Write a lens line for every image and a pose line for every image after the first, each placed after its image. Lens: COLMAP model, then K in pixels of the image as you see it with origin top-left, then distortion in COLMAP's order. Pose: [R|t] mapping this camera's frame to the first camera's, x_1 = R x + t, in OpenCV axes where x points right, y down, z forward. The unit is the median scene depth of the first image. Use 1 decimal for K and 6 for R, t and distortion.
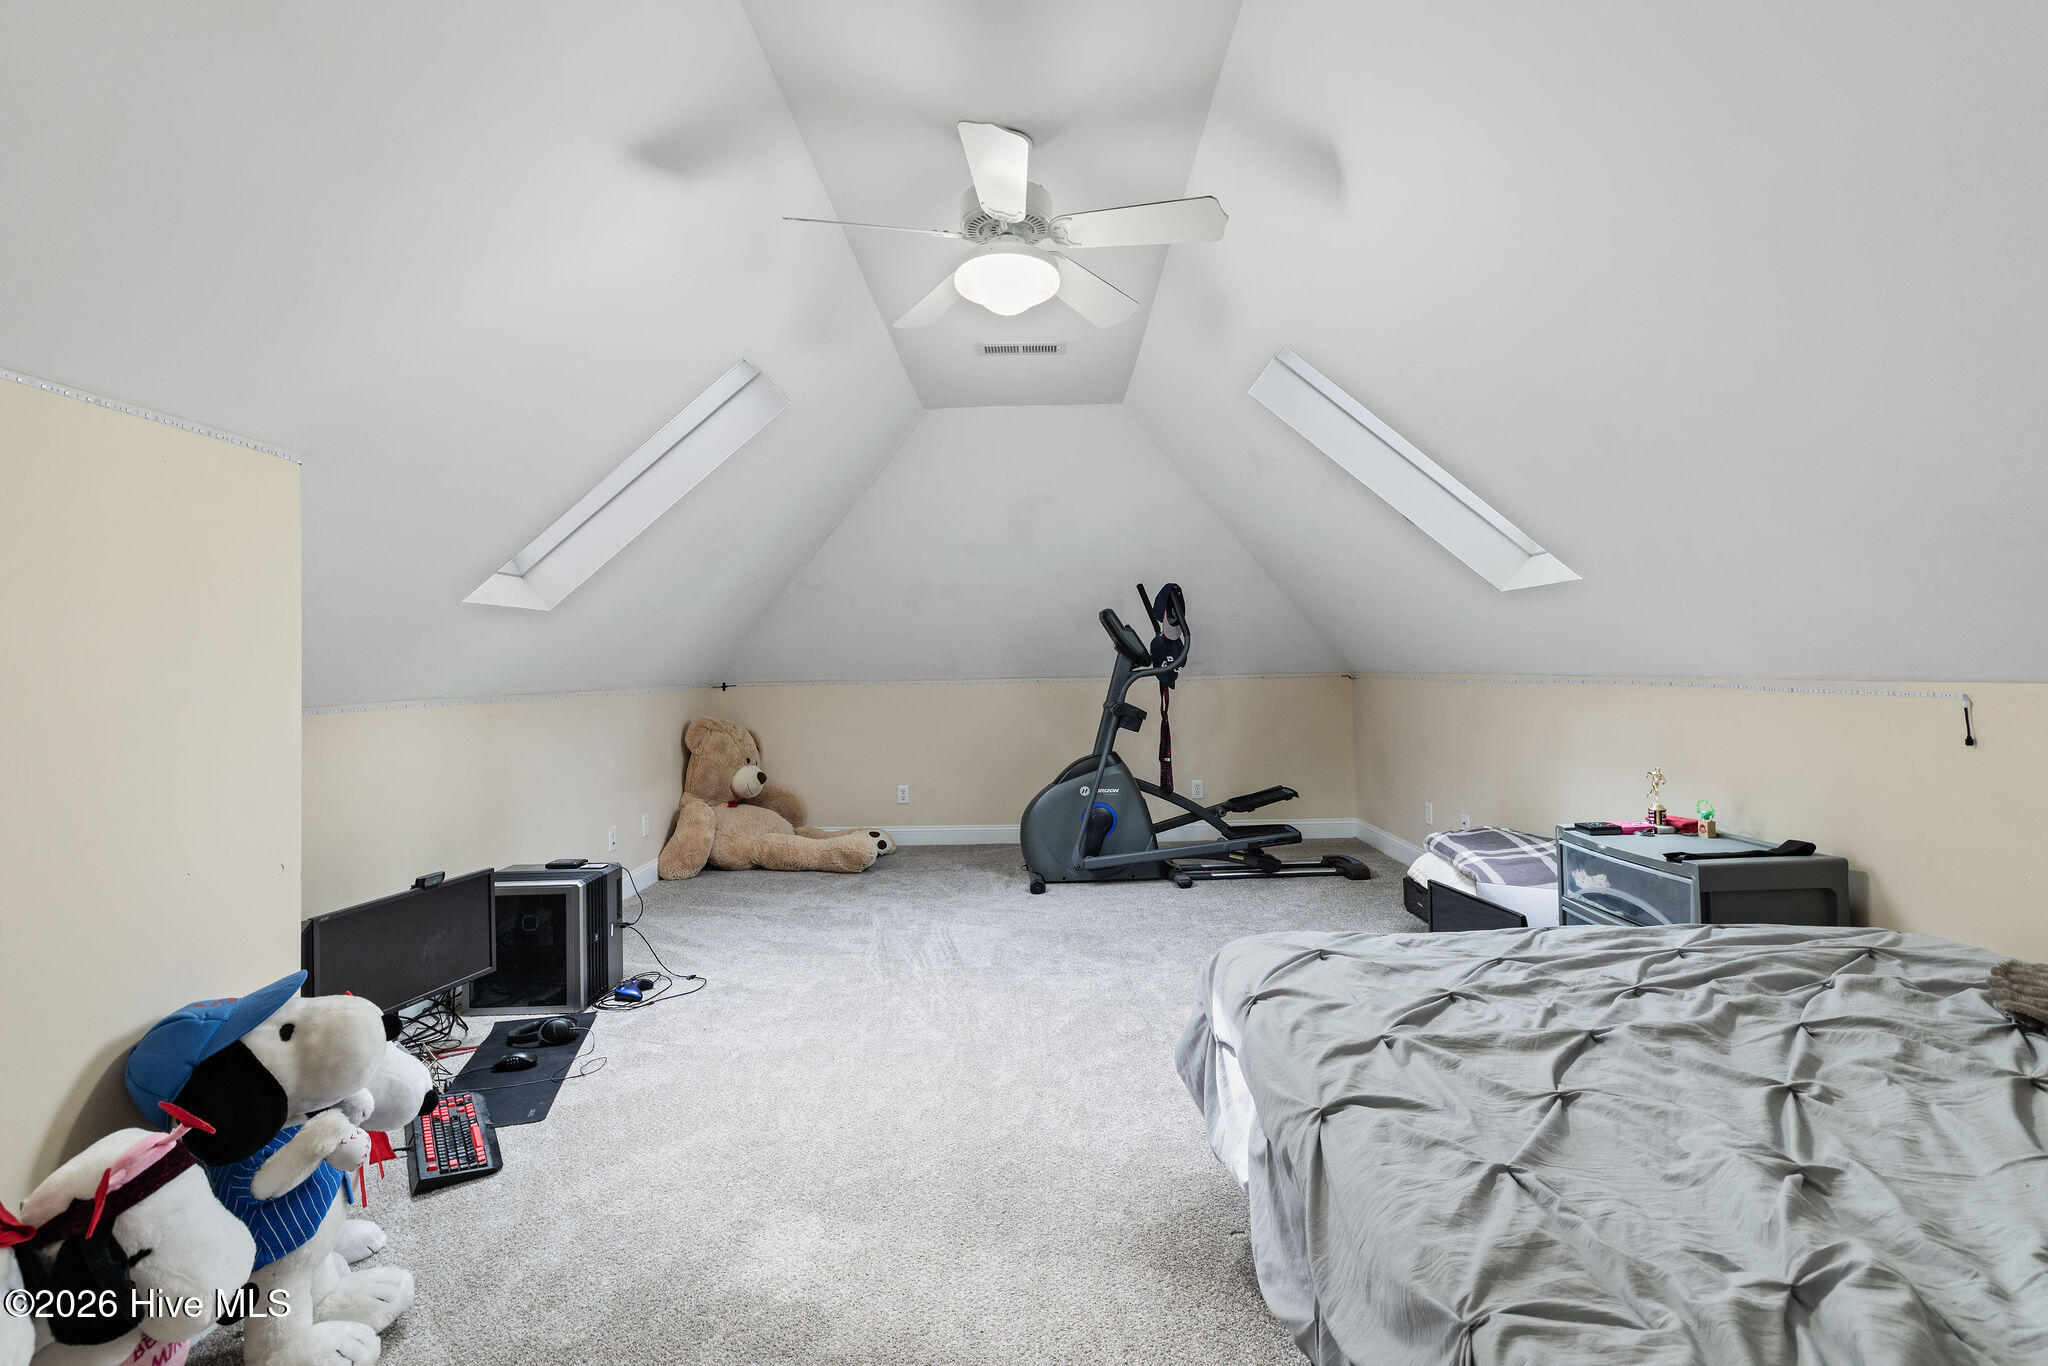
lens RADIAL K [[926.4, 0, 1030.3], [0, 926.4, 673.2], [0, 0, 1]] dist [-0.002459, -0.000213]
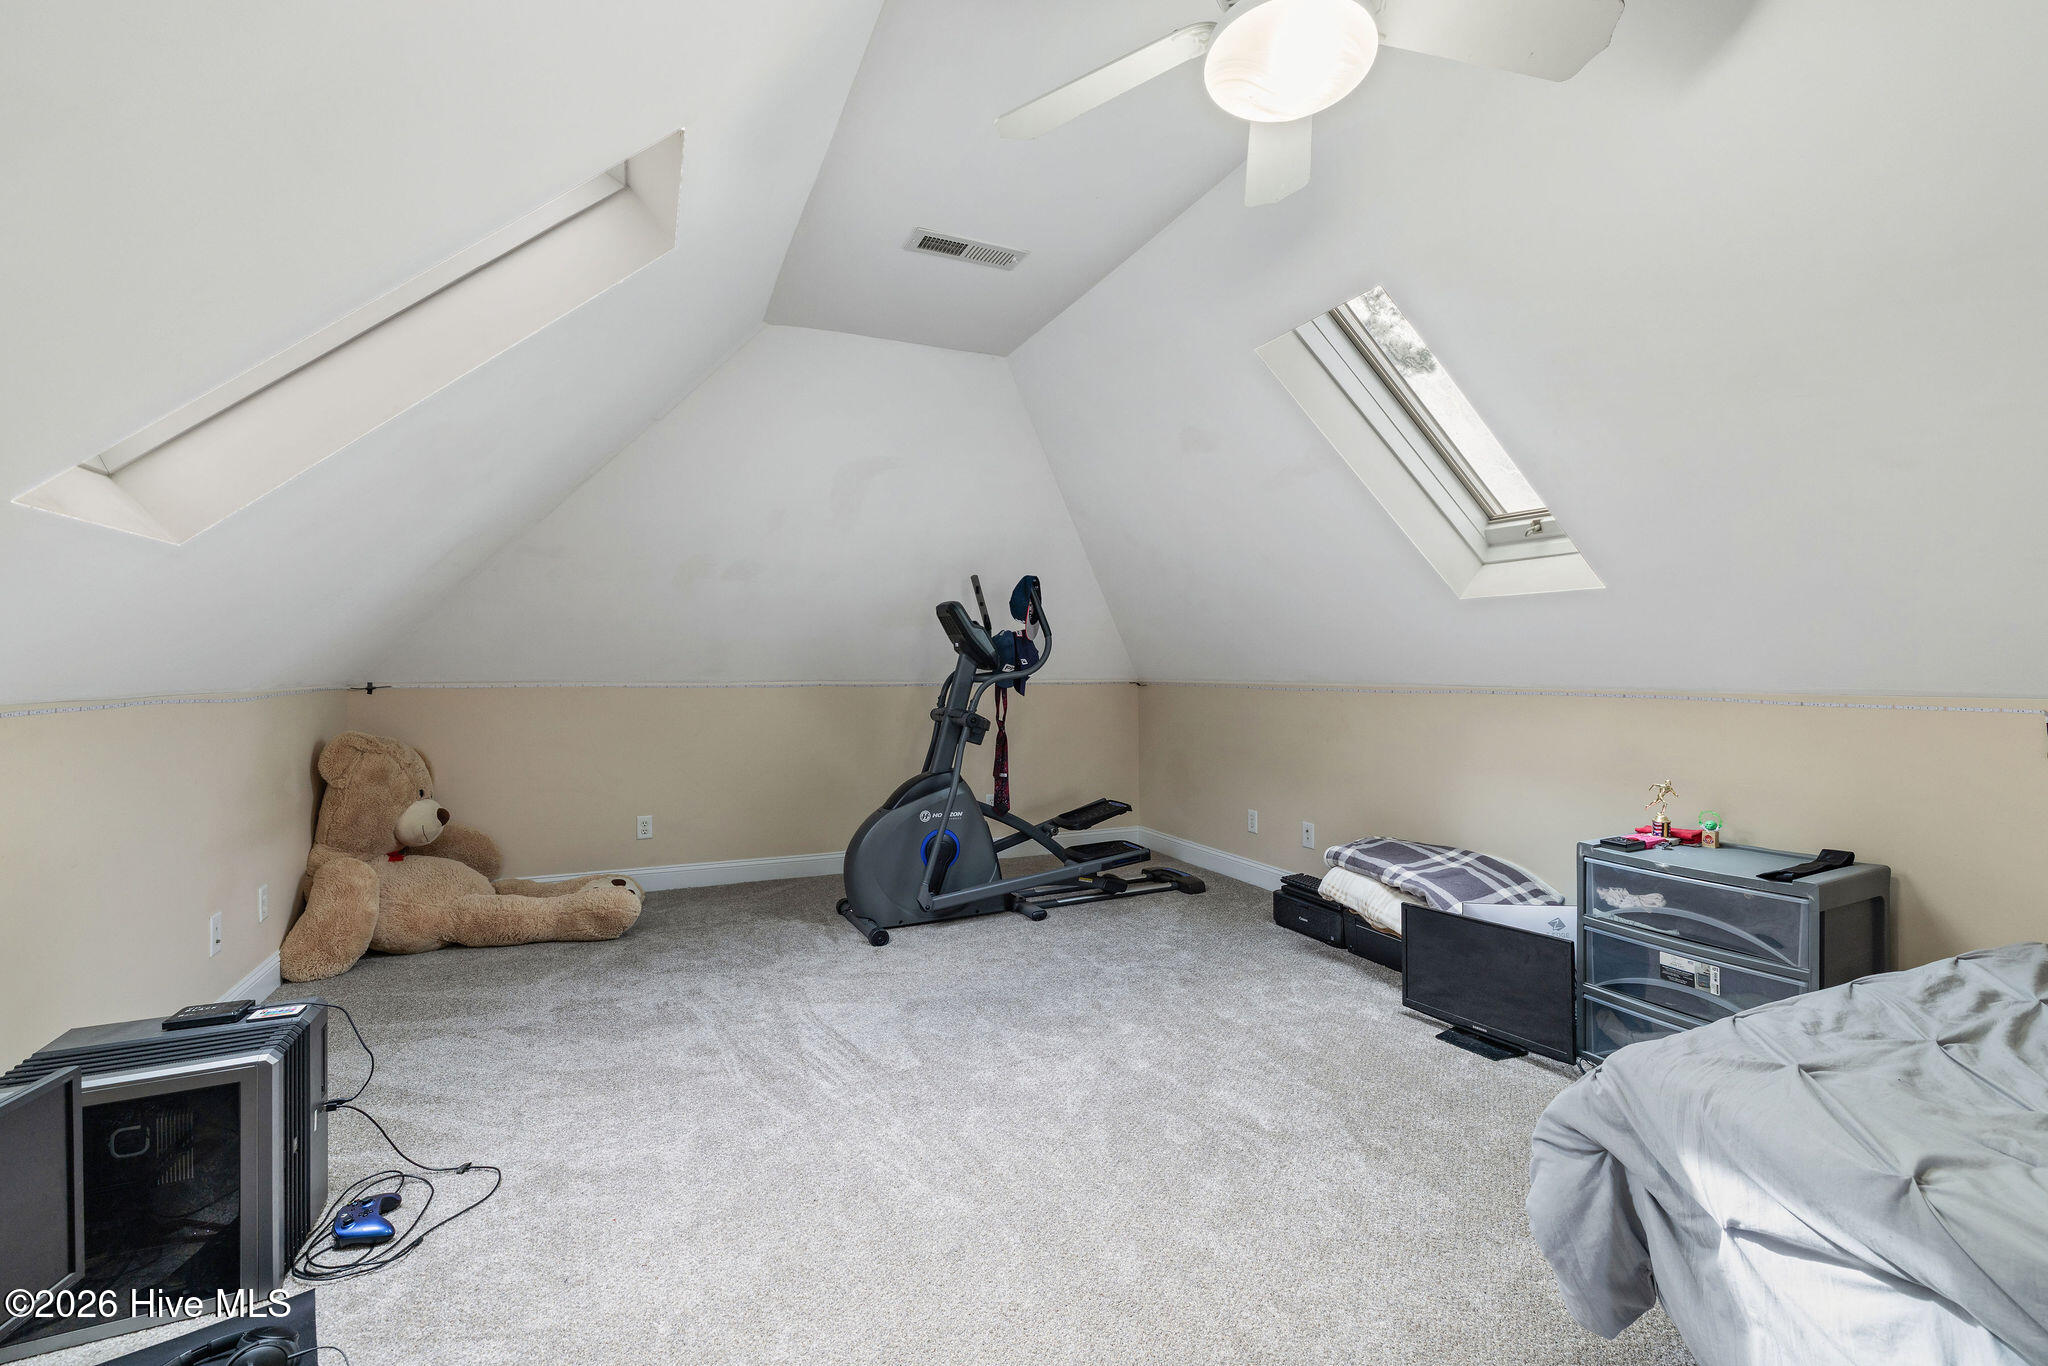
lens RADIAL K [[888.1, 0, 1021.2], [0, 888.1, 686.3], [0, 0, 1]] dist [0.001894, 0.000952]
pose [[0.911797, 0.009658, 0.410528, -0.194279], [-0.013719, 0.999882, 0.006949, 0.002024], [-0.410413, -0.011969, 0.911821, 0.226344]]
